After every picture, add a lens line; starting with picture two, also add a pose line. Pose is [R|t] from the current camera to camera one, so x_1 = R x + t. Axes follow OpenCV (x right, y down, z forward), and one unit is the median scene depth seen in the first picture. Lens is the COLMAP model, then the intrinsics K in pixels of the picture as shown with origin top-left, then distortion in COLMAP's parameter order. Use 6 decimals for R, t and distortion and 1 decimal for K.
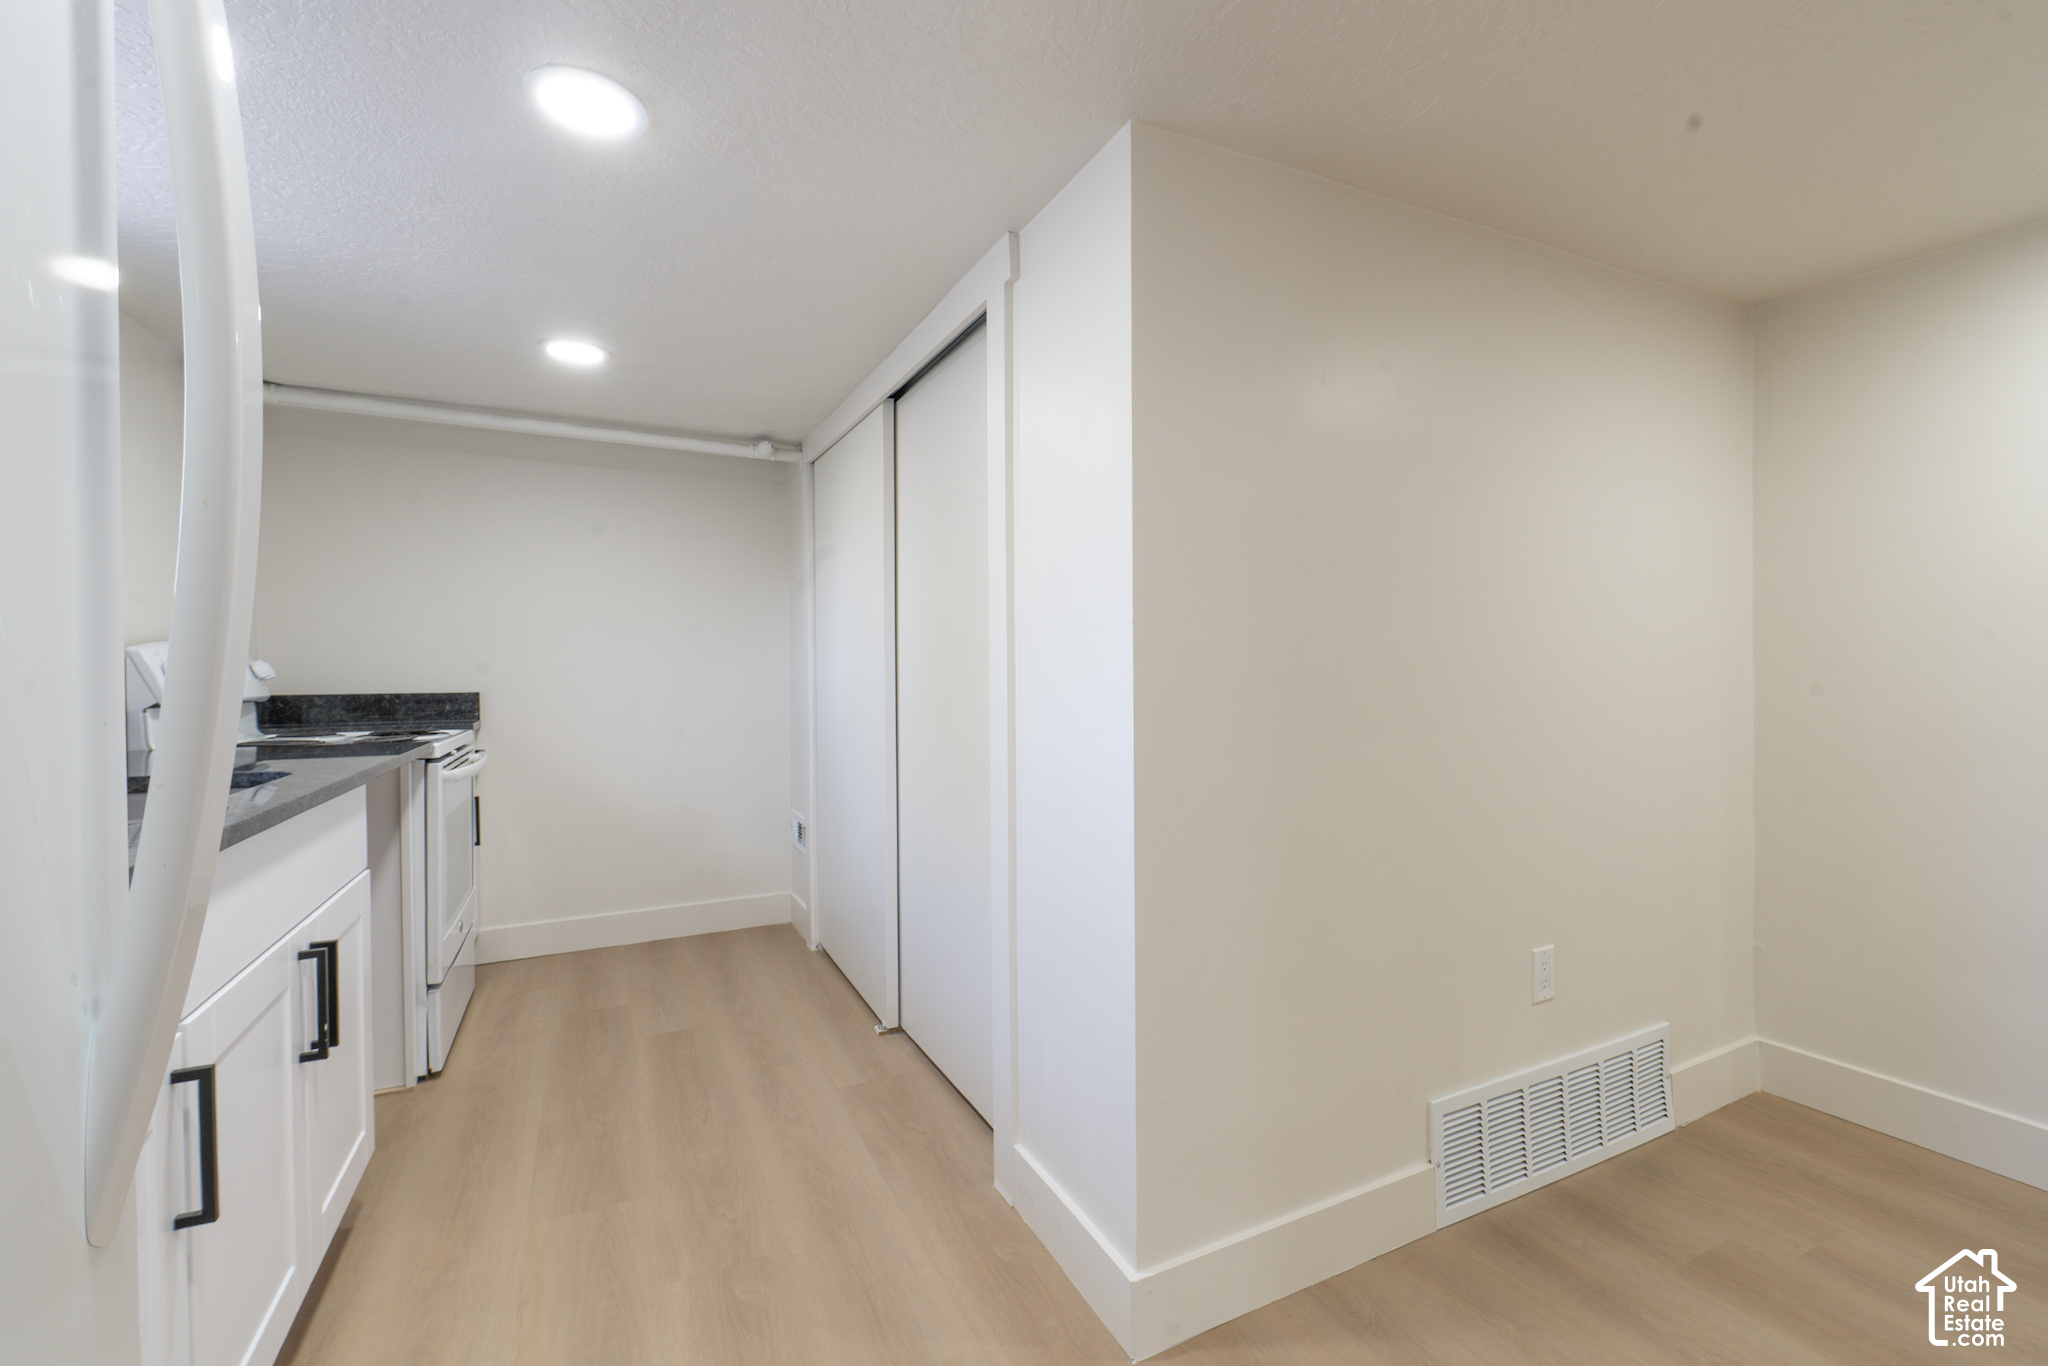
lens RADIAL K [[910.1, 0, 1042.8], [0, 910.1, 684.9], [0, 0, 1]] dist [-0.013588, 0.003971]
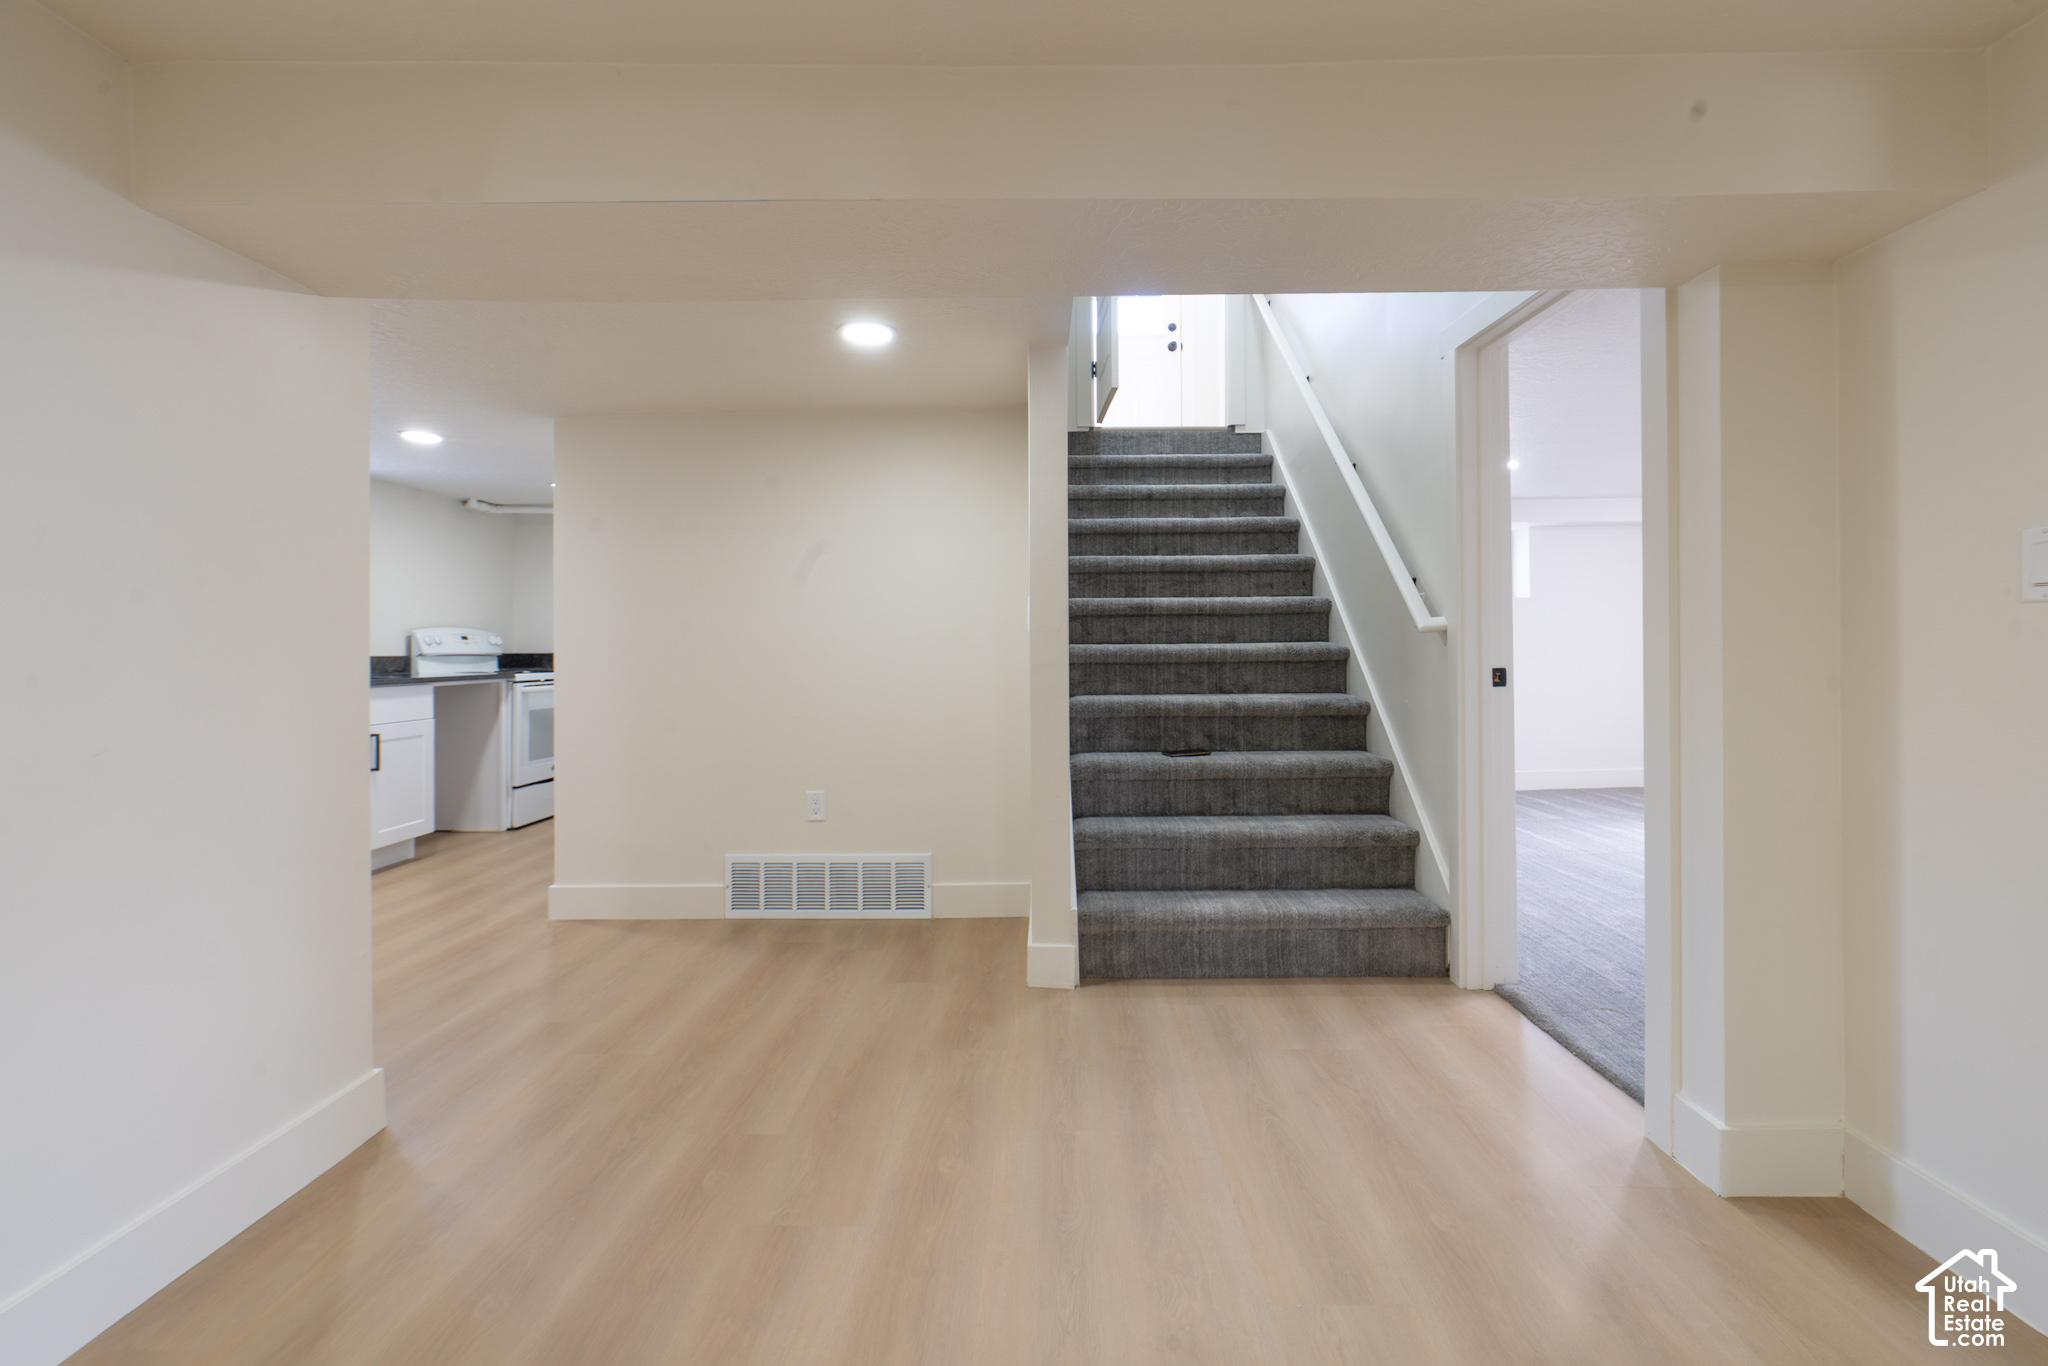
lens RADIAL K [[910.1, 0, 1026.8], [0, 910.1, 645.0], [0, 0, 1]] dist [-0.013588, 0.003971]
pose [[0.887527, 0.004173, -0.460736, 1.297028], [-0.010476, 0.999883, -0.011124, 0.005668], [0.460636, 0.014699, 0.887467, -0.329503]]
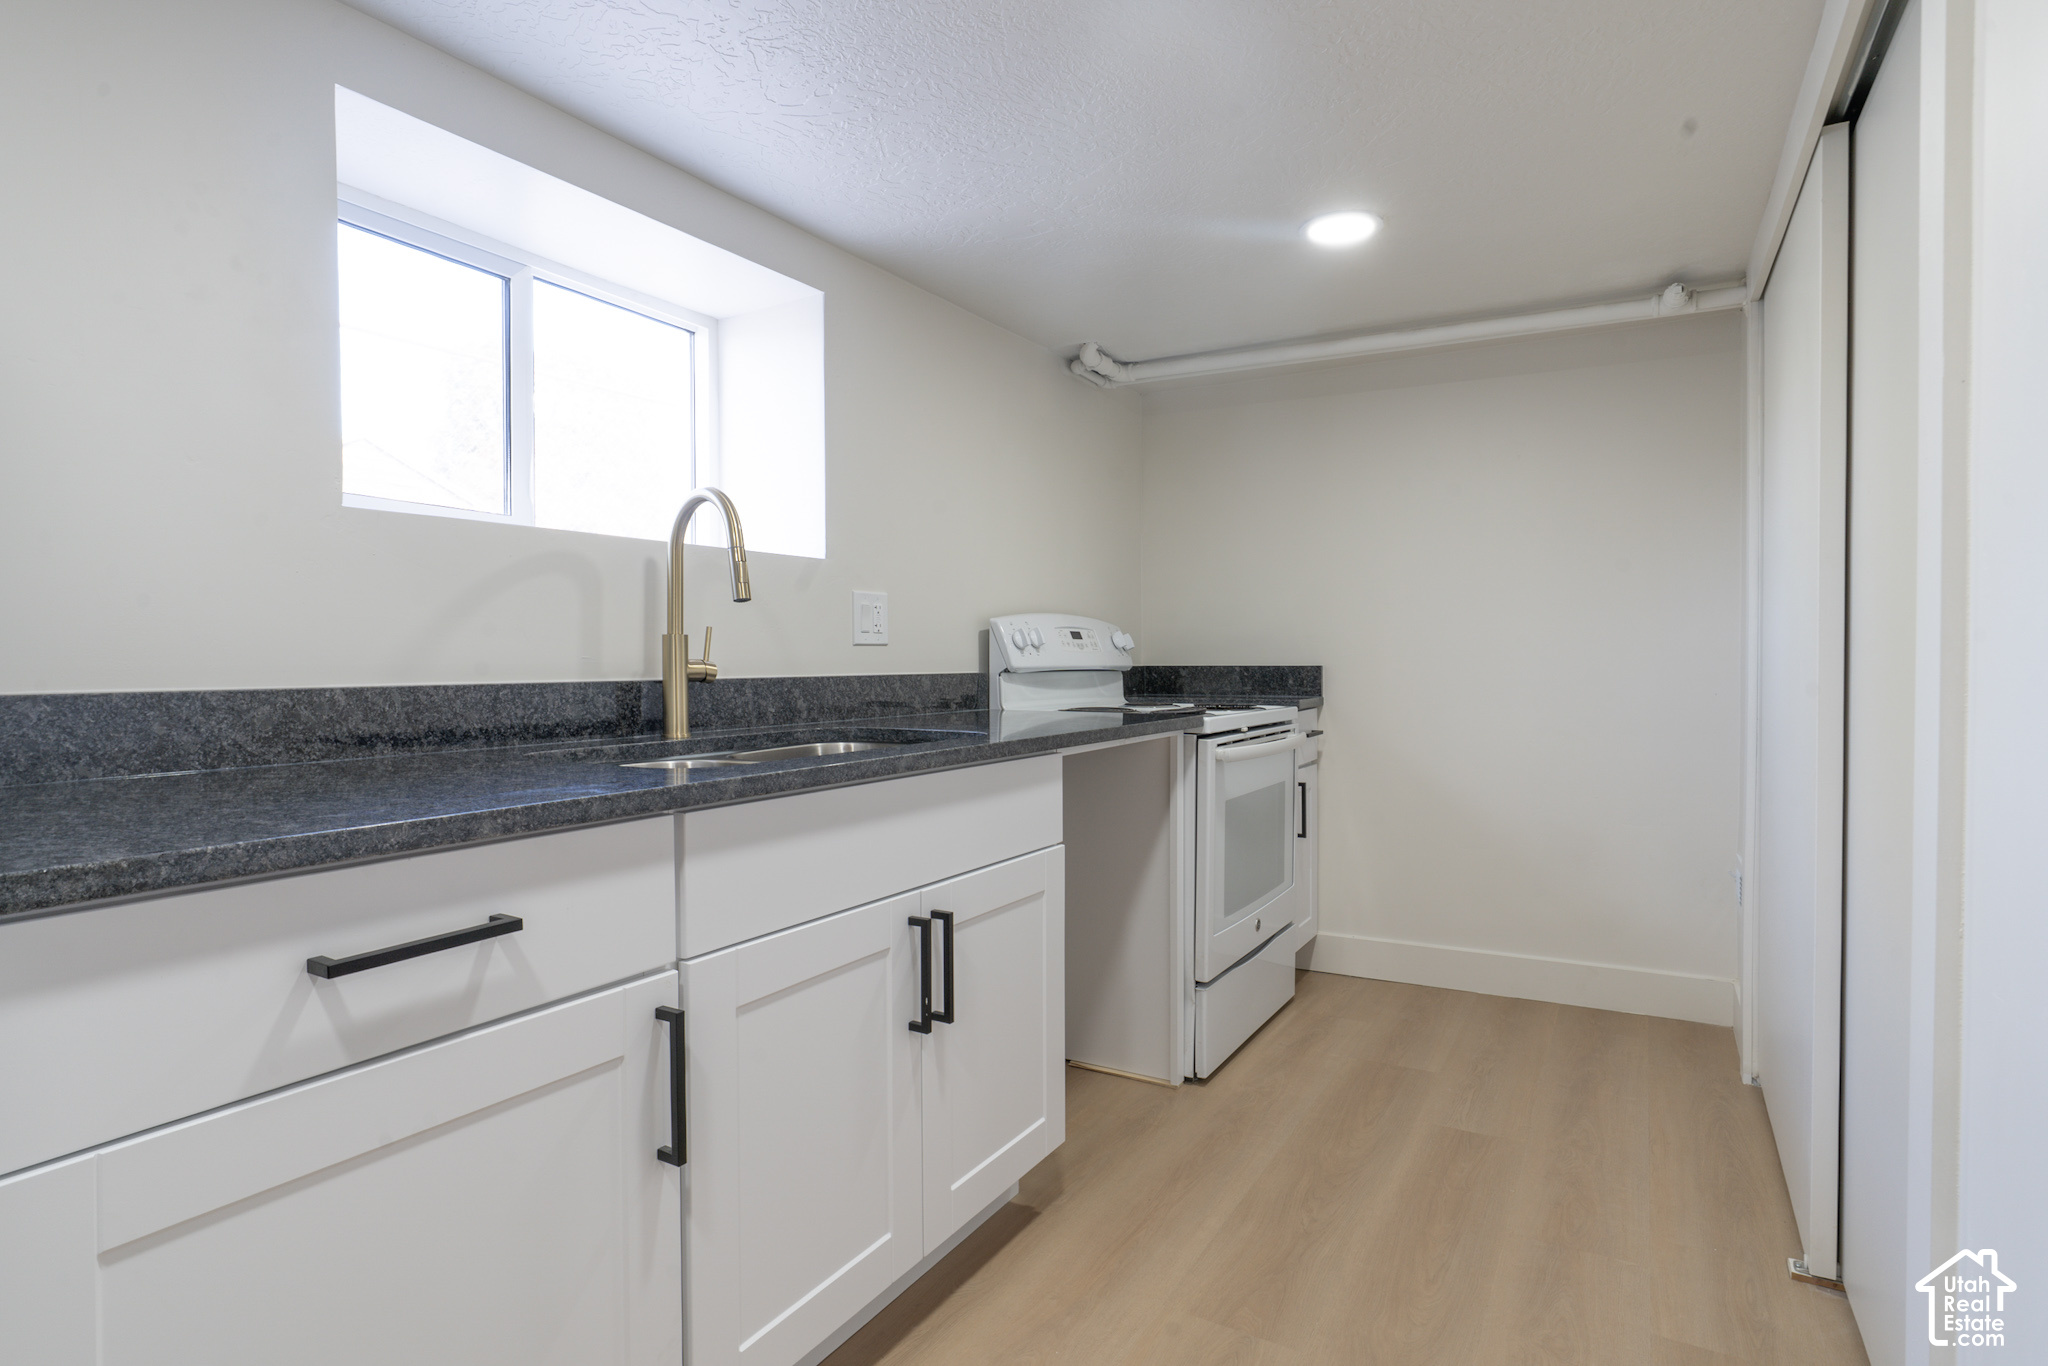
lens RADIAL K [[1044.4, 0, 1019.6], [0, 1044.4, 681.9], [0, 0, 1]] dist [-0.006047, 0.000820]
pose [[0.541948, 0.022211, -0.840119, 0.096434], [-0.010846, 0.999752, 0.019435, 0.009811], [0.840342, -0.001421, 0.542055, 0.257696]]
